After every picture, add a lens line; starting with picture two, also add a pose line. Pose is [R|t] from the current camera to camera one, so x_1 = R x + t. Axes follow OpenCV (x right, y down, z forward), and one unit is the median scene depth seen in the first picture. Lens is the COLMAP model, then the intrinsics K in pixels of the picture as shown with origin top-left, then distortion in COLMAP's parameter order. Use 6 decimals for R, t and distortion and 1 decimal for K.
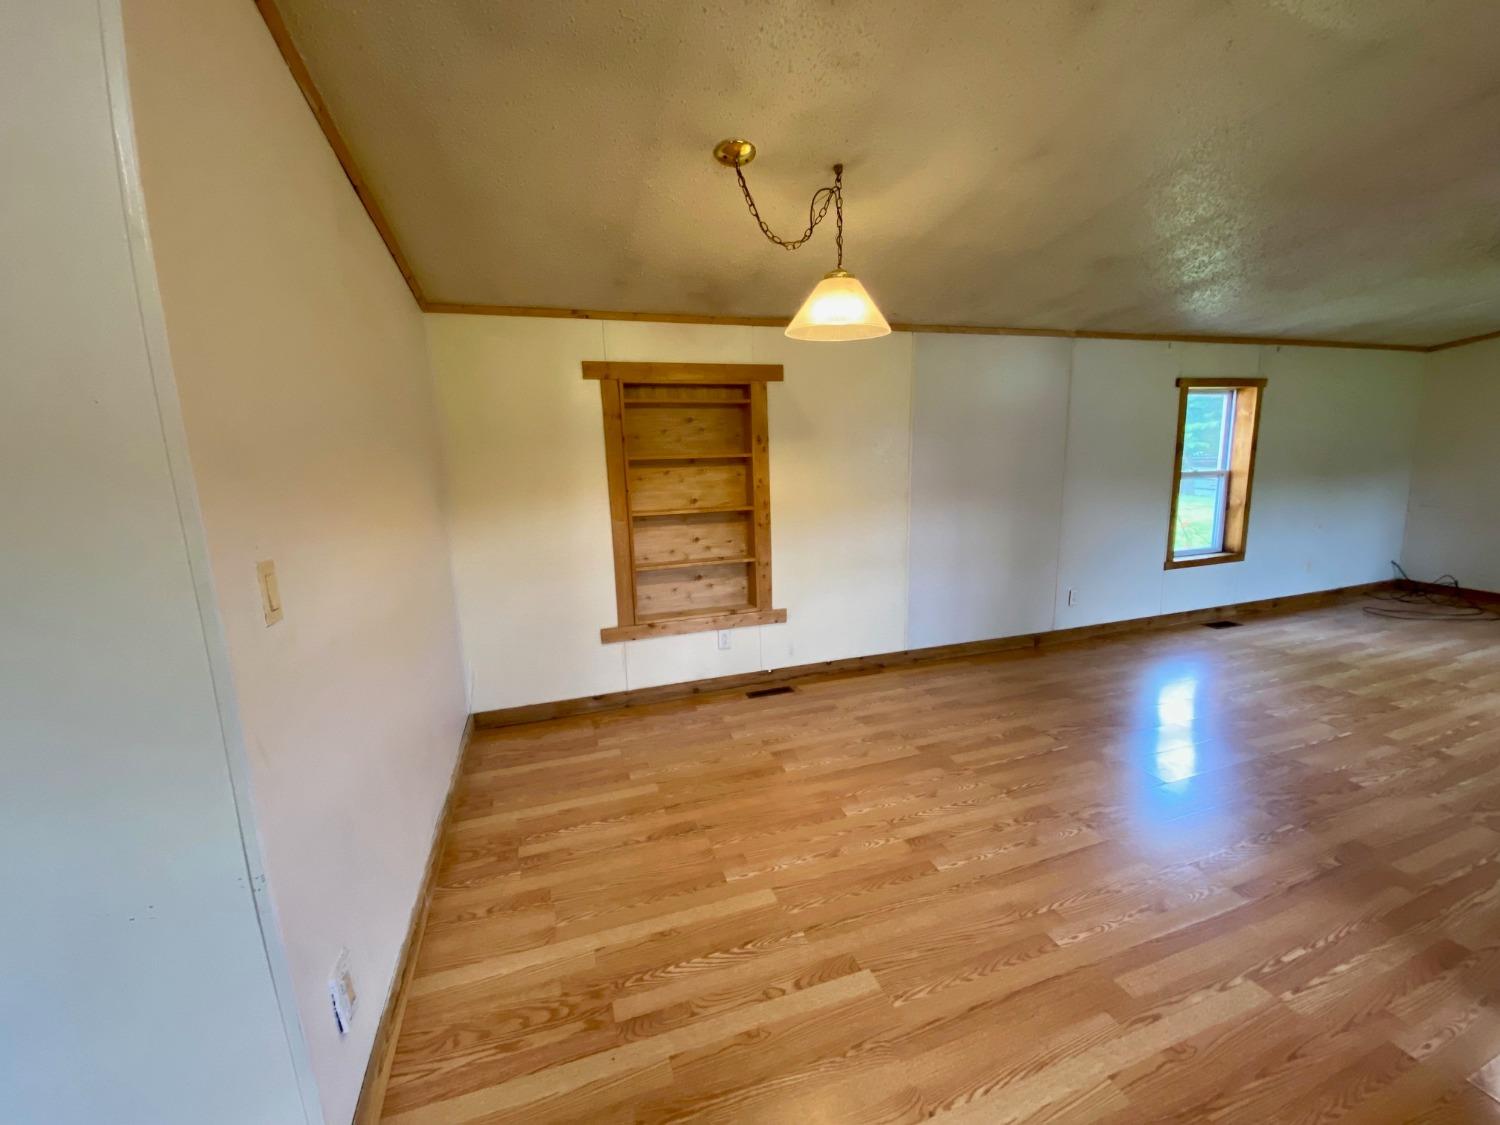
lens RADIAL K [[609.7, 0, 750.0], [0, 609.7, 562.5], [0, 0, 1]] dist [0.017138, -0.019107]
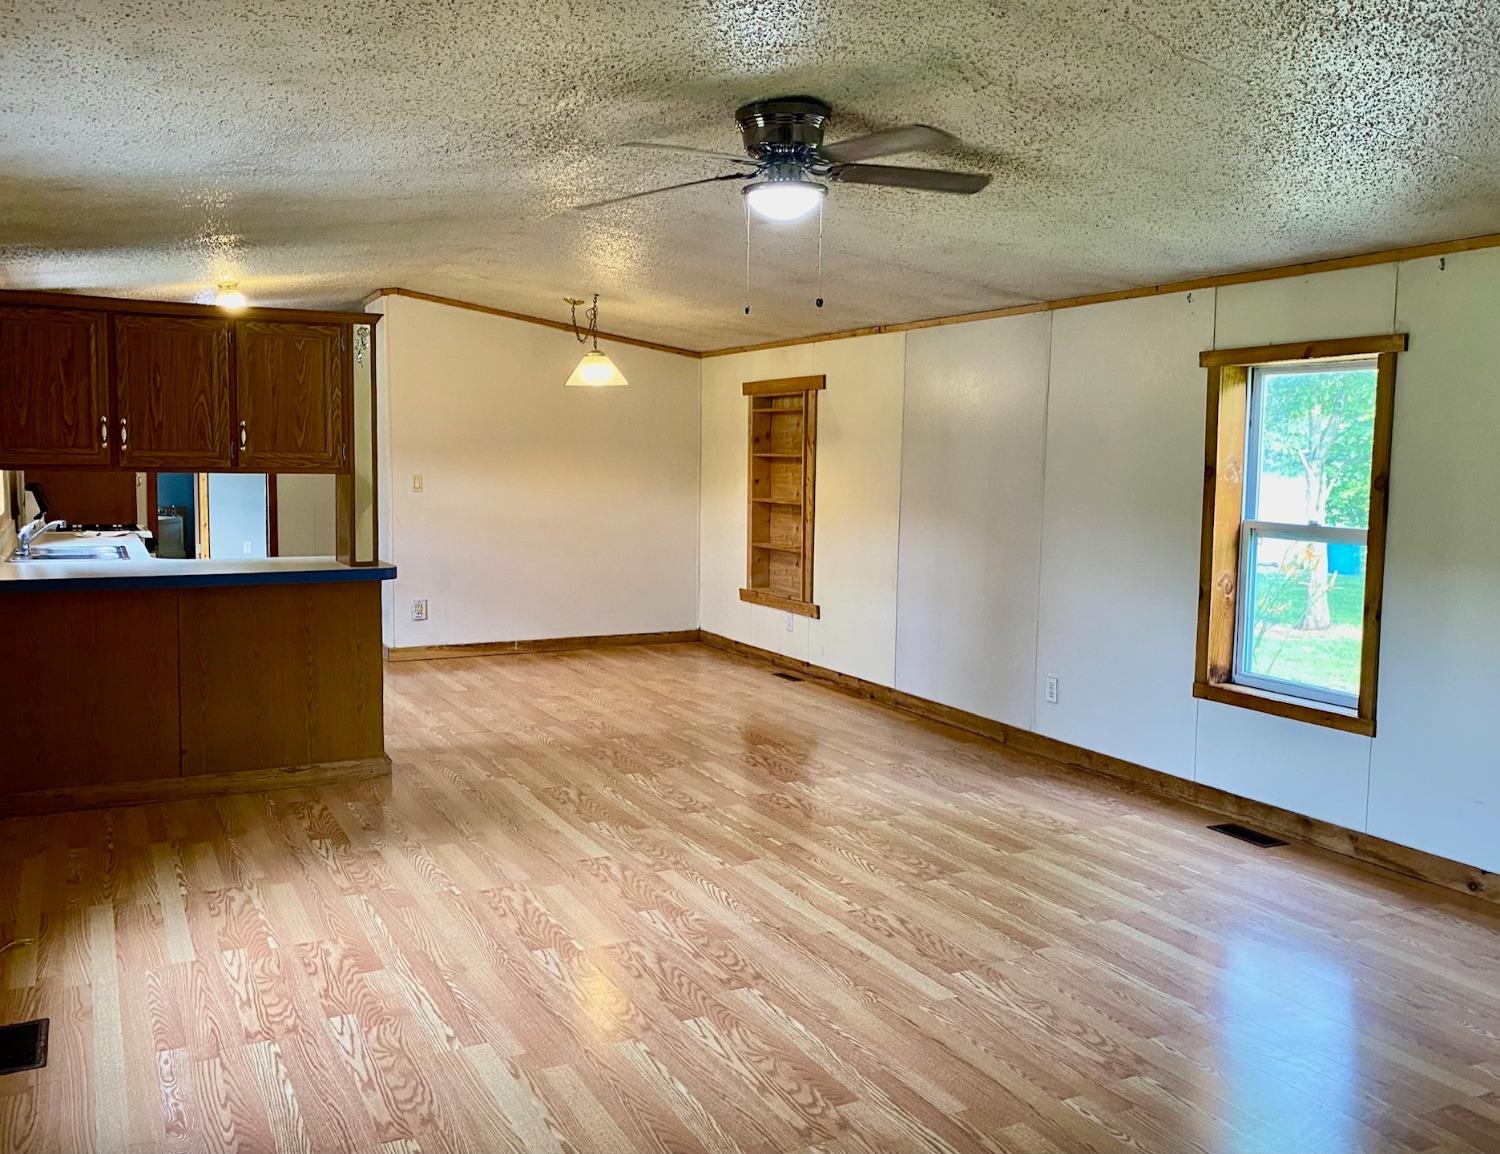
lens RADIAL K [[1329.1, 0, 750.0], [0, 1329.1, 577.0], [0, 0, 1]] dist [-0.003822, -0.001141]
pose [[0.136289, 0.120389, -0.983327, 2.308146], [-0.197928, 0.975885, 0.092045, -0.158954], [0.970696, 0.182083, 0.156831, 0.547018]]
